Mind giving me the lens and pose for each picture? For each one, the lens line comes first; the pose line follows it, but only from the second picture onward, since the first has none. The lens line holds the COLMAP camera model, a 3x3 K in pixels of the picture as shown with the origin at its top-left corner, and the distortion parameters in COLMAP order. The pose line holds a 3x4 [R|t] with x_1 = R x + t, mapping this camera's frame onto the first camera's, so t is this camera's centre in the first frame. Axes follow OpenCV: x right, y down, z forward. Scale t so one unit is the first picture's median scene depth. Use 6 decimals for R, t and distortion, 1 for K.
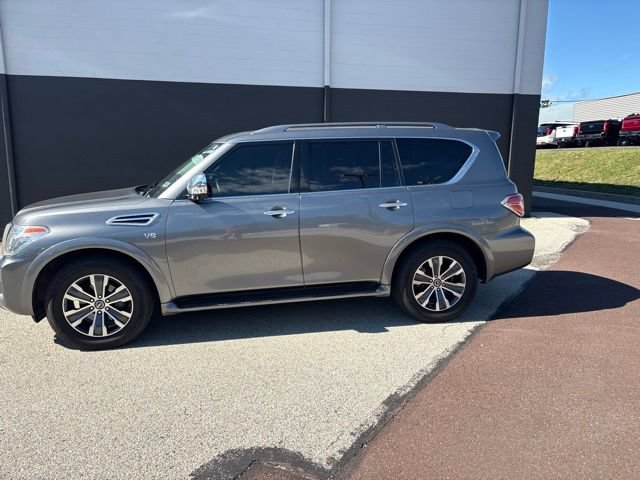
lens RADIAL K [[476.8, 0, 323.5], [0, 476.8, 239.4], [0, 0, 1]] dist [0.050381, -0.051405]
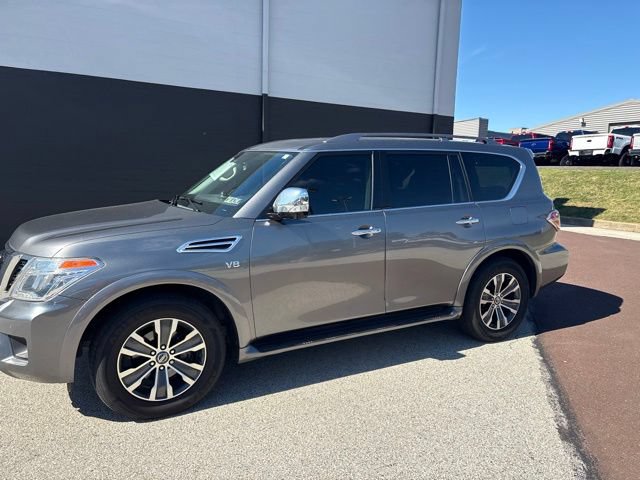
lens RADIAL K [[476.8, 0, 323.5], [0, 476.8, 239.4], [0, 0, 1]] dist [0.050381, -0.051405]
pose [[0.952125, -0.022985, 0.304843, -0.439461], [0.031009, 0.999288, -0.021507, -0.026769], [-0.304131, 0.029930, 0.952160, 0.188356]]
